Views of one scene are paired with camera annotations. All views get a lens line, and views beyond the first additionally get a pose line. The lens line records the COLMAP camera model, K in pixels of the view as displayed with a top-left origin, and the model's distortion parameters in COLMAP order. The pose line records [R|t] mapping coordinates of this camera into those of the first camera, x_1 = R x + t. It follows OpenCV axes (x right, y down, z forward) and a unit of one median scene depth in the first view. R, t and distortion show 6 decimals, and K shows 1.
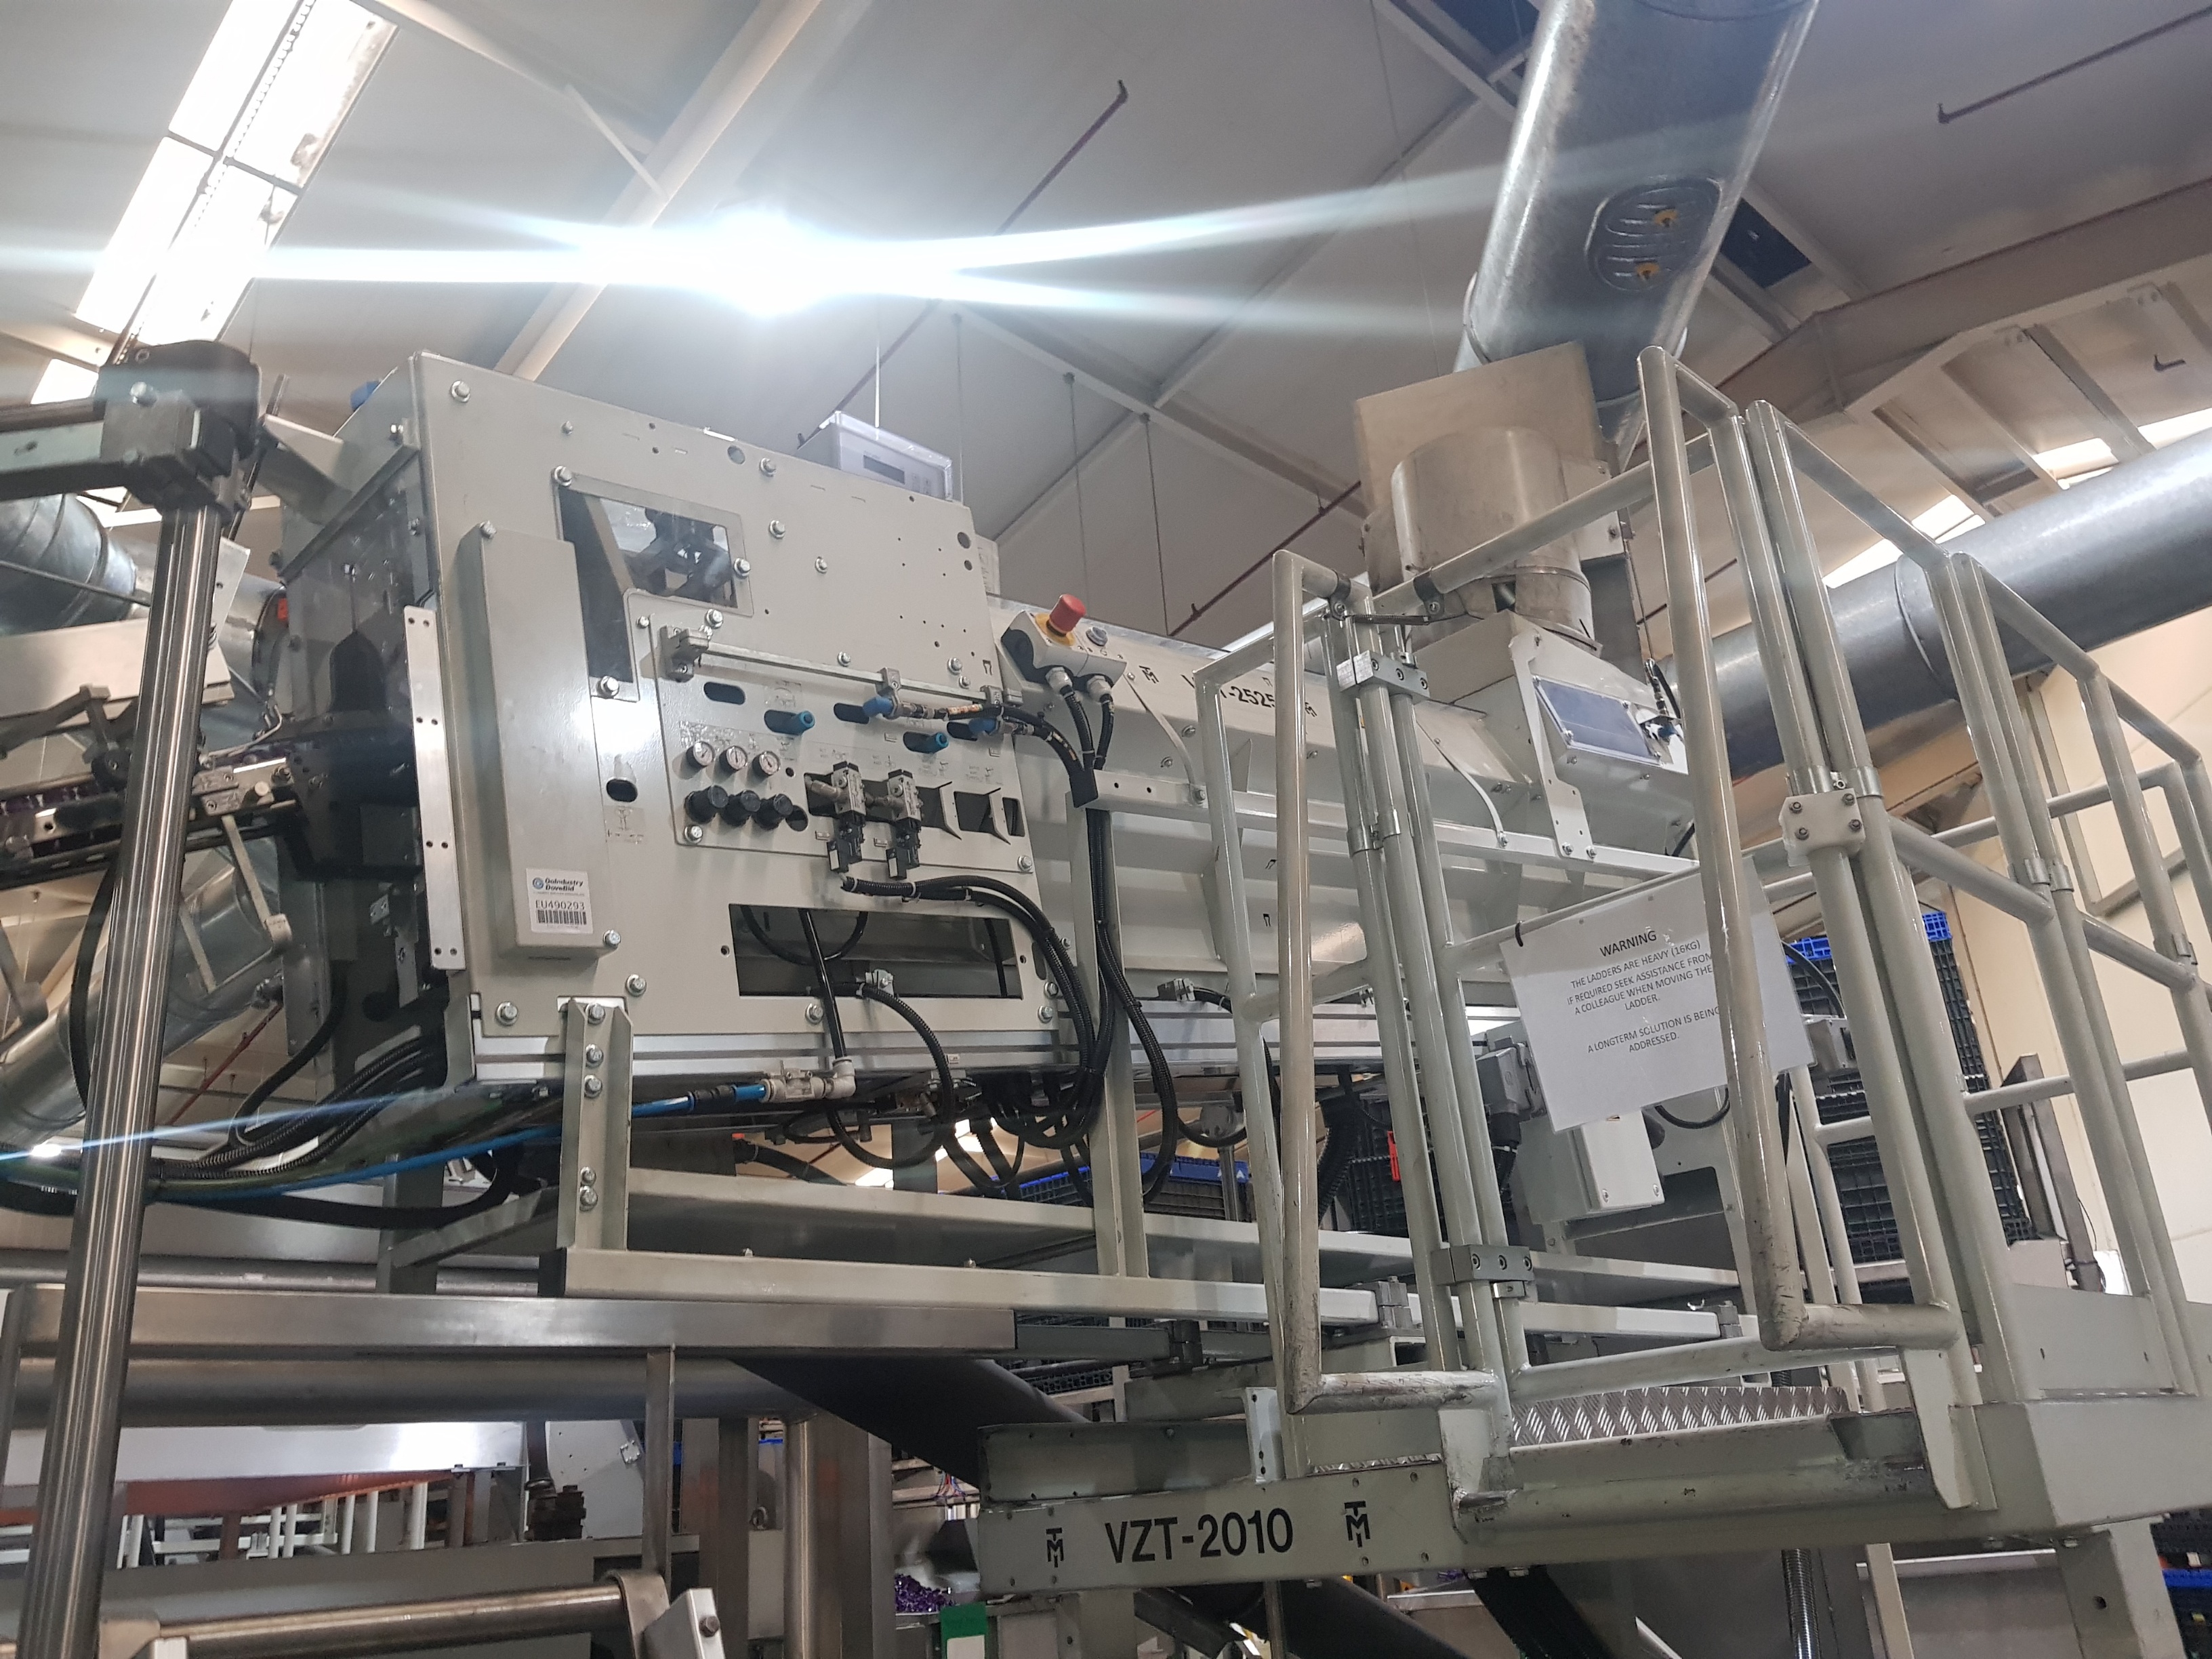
lens RADIAL K [[1742.8, 0, 1141.9], [0, 1742.8, 810.6], [0, 0, 1]] dist [0.059739, -0.103536]
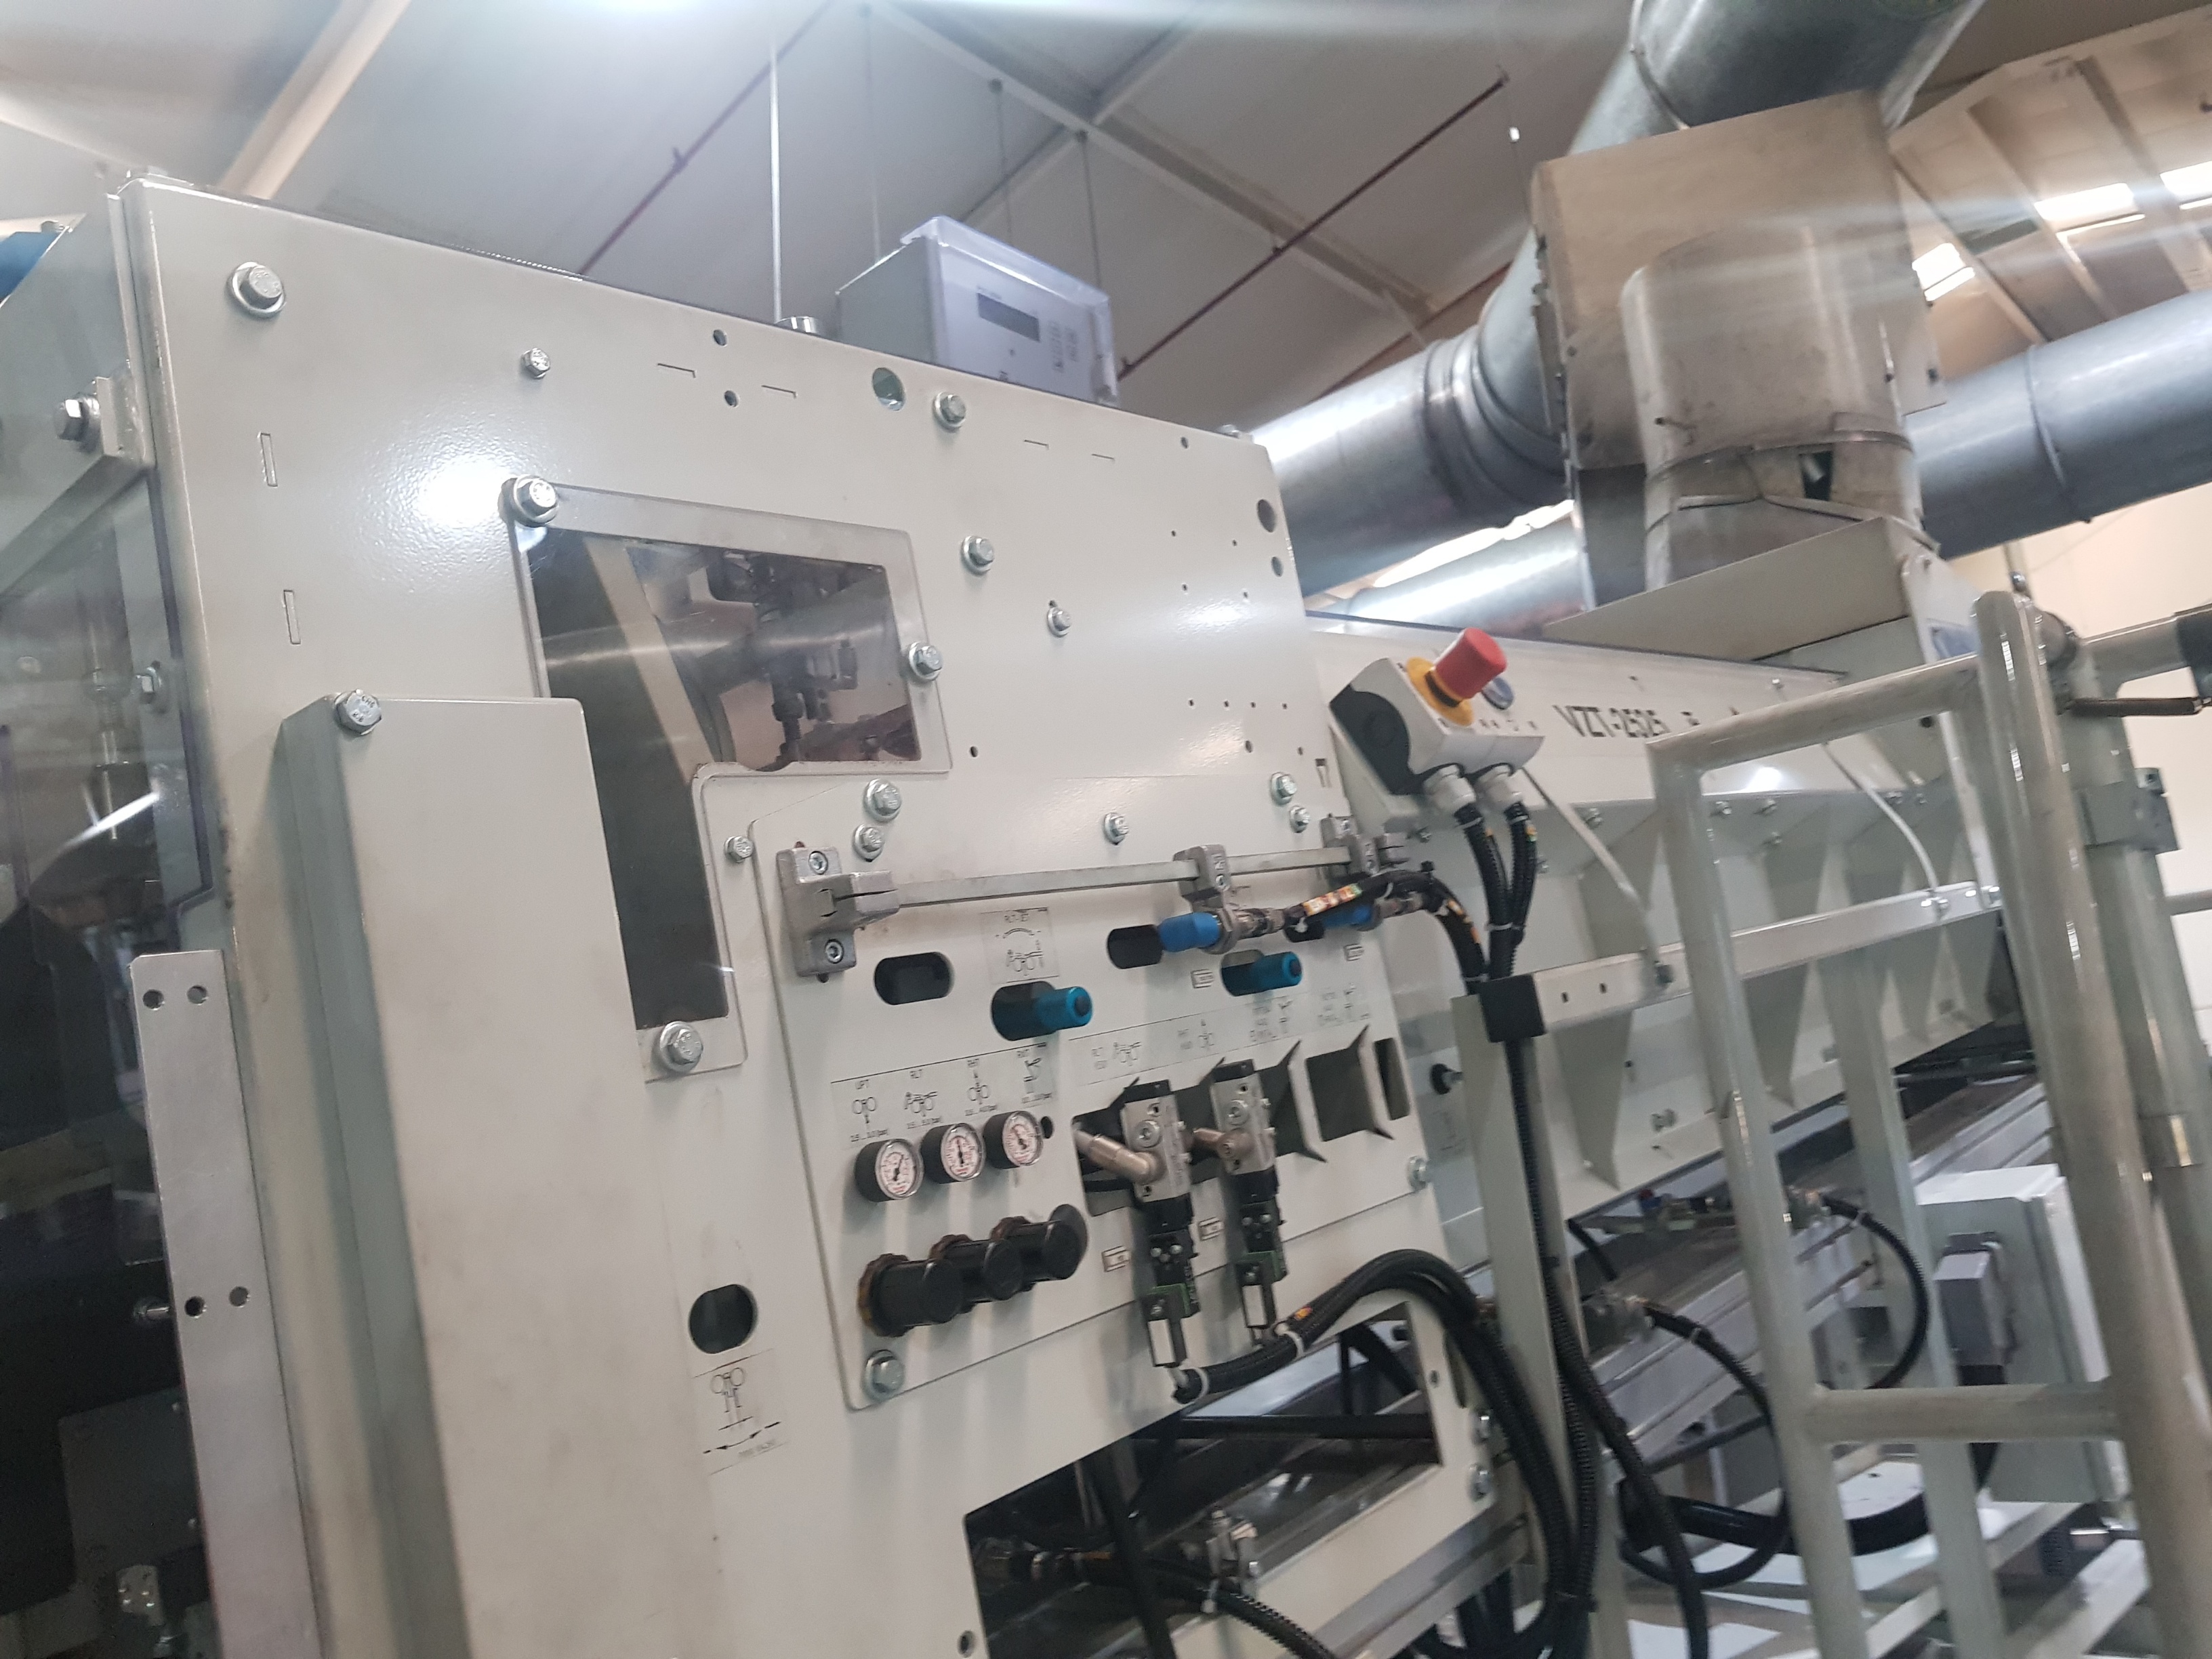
lens RADIAL K [[1742.8, 0, 1106.3], [0, 1742.8, 798.5], [0, 0, 1]] dist [0.059739, -0.103536]
pose [[0.998168, 0.000048, 0.060500, -0.202904], [-0.009044, 0.988881, 0.148431, -0.166148], [-0.059821, -0.148706, 0.987070, 0.532835]]
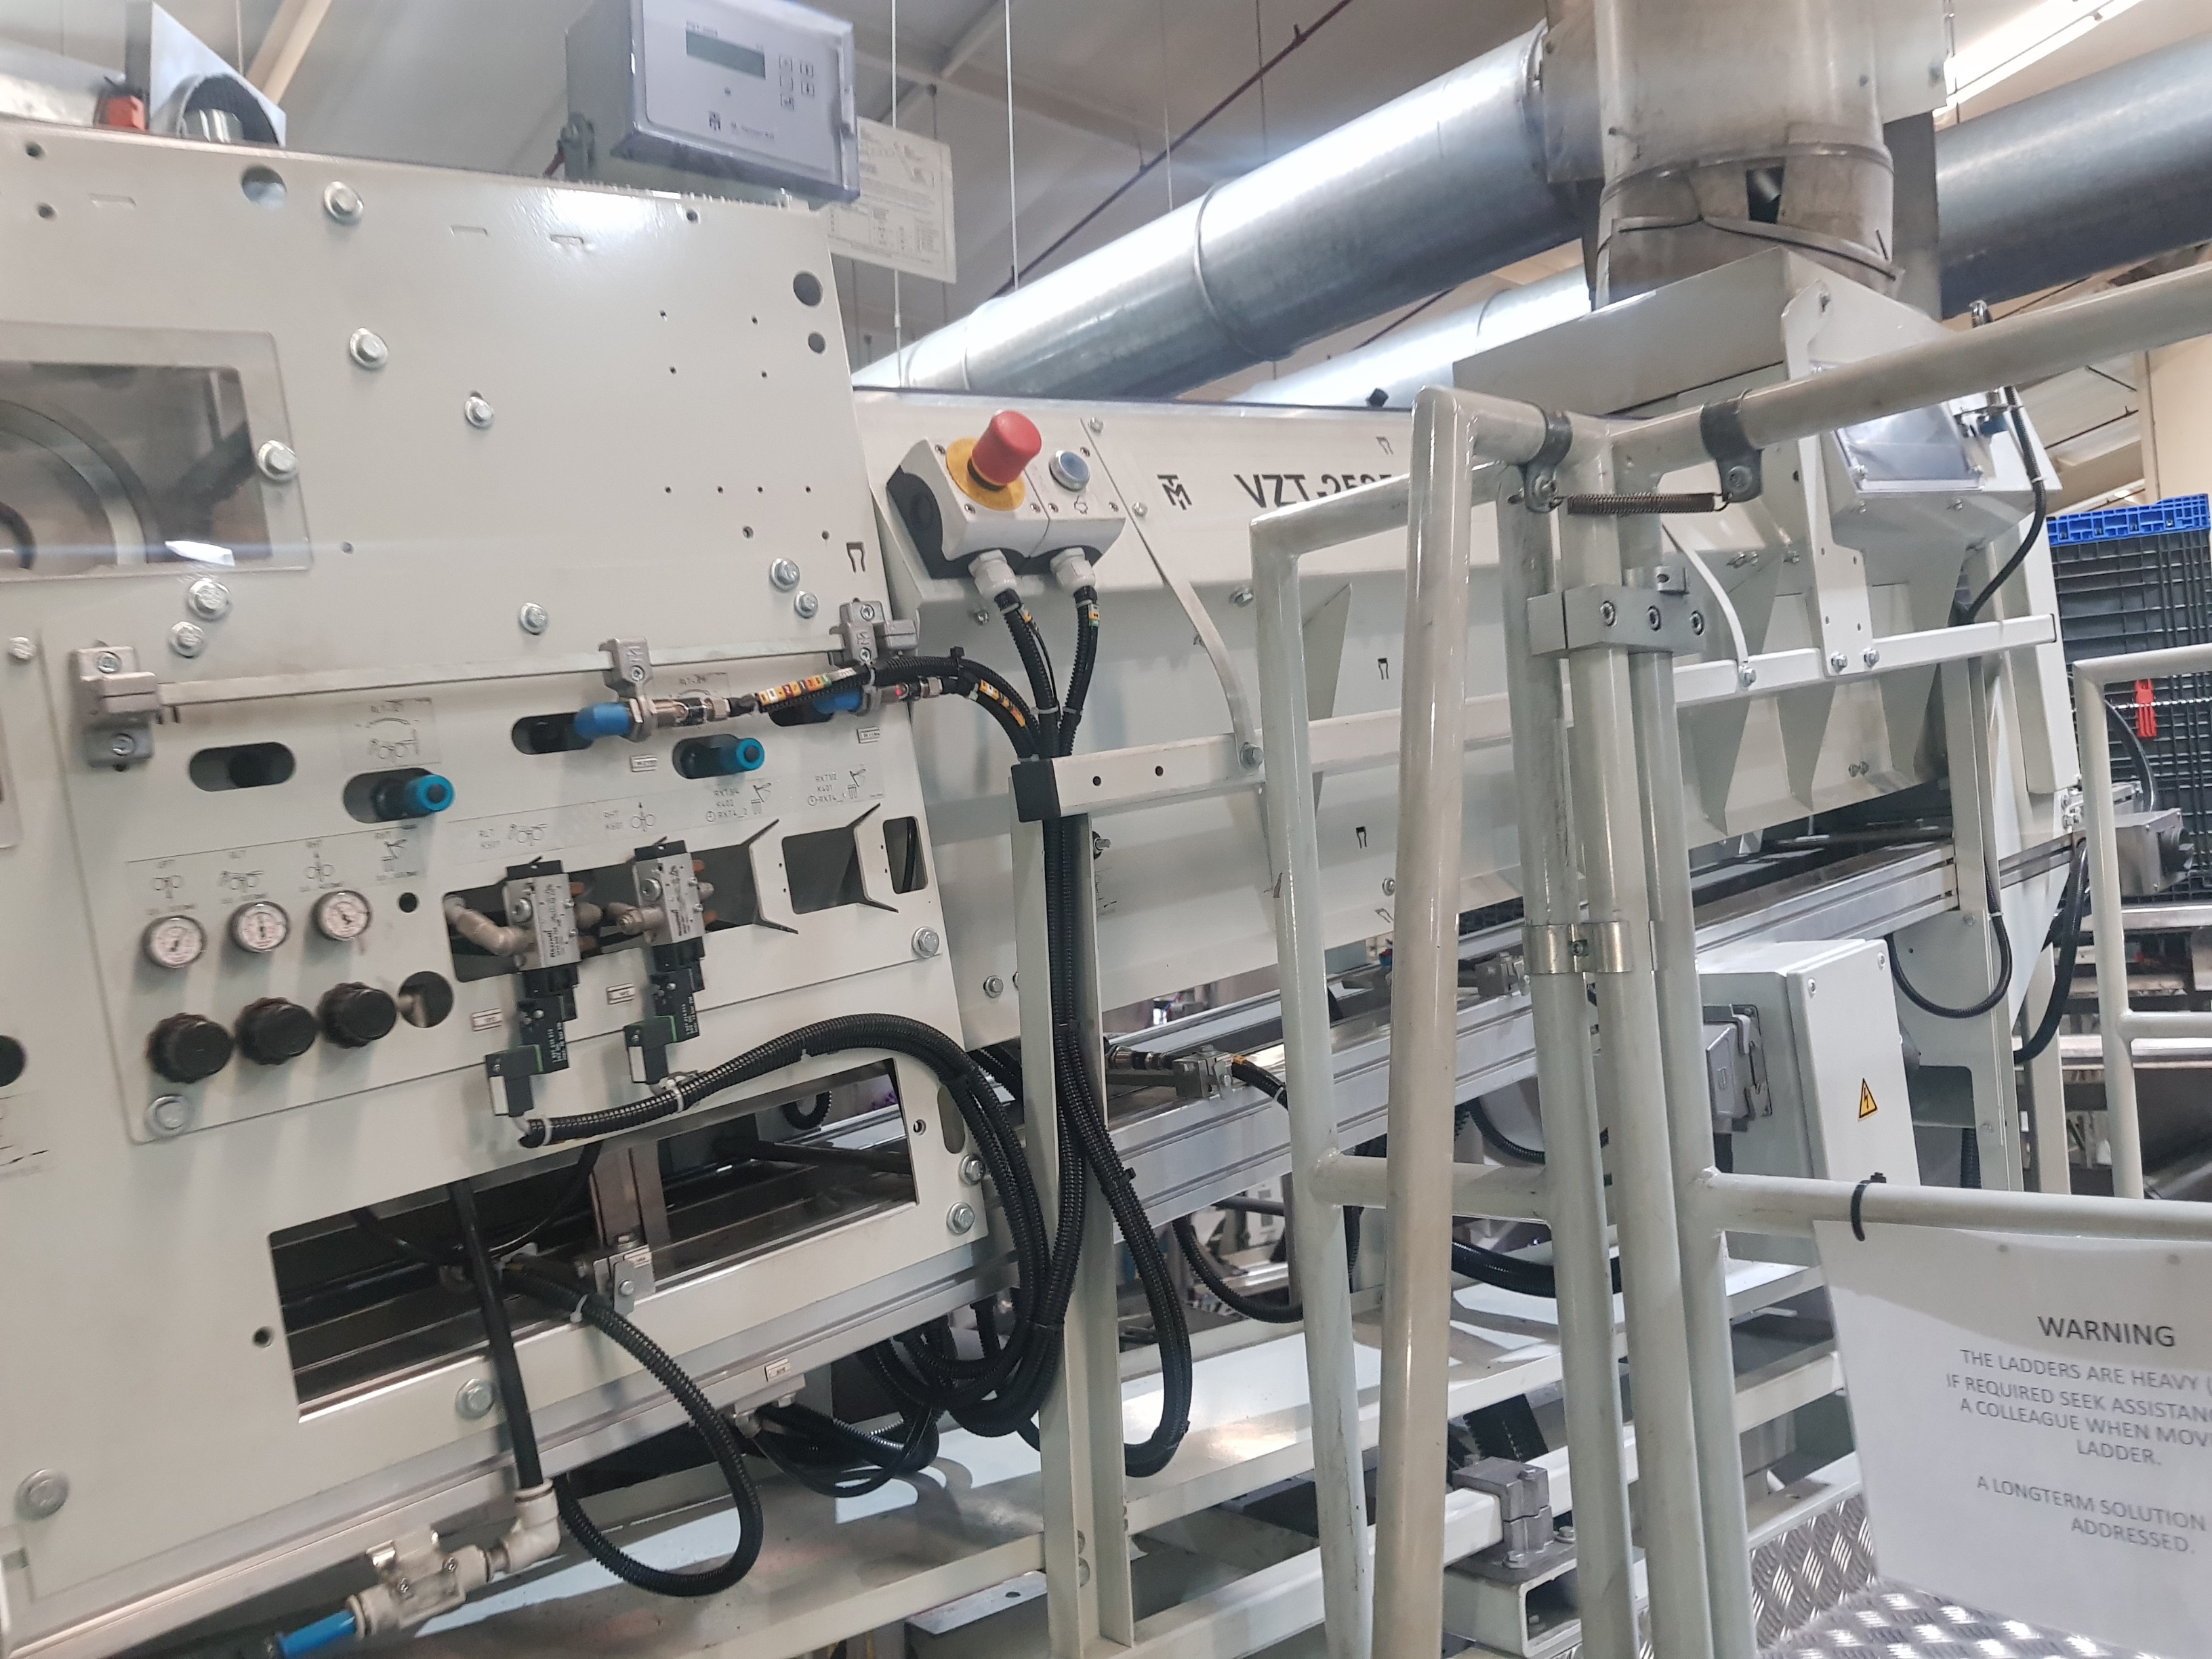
lens RADIAL K [[1742.8, 0, 1115.0], [0, 1742.8, 827.4], [0, 0, 1]] dist [0.059739, -0.103536]
pose [[0.997779, 0.026627, -0.061063, 0.027175], [-0.005040, 0.944187, 0.329371, -0.197290], [0.066425, -0.328332, 0.942224, 0.521344]]
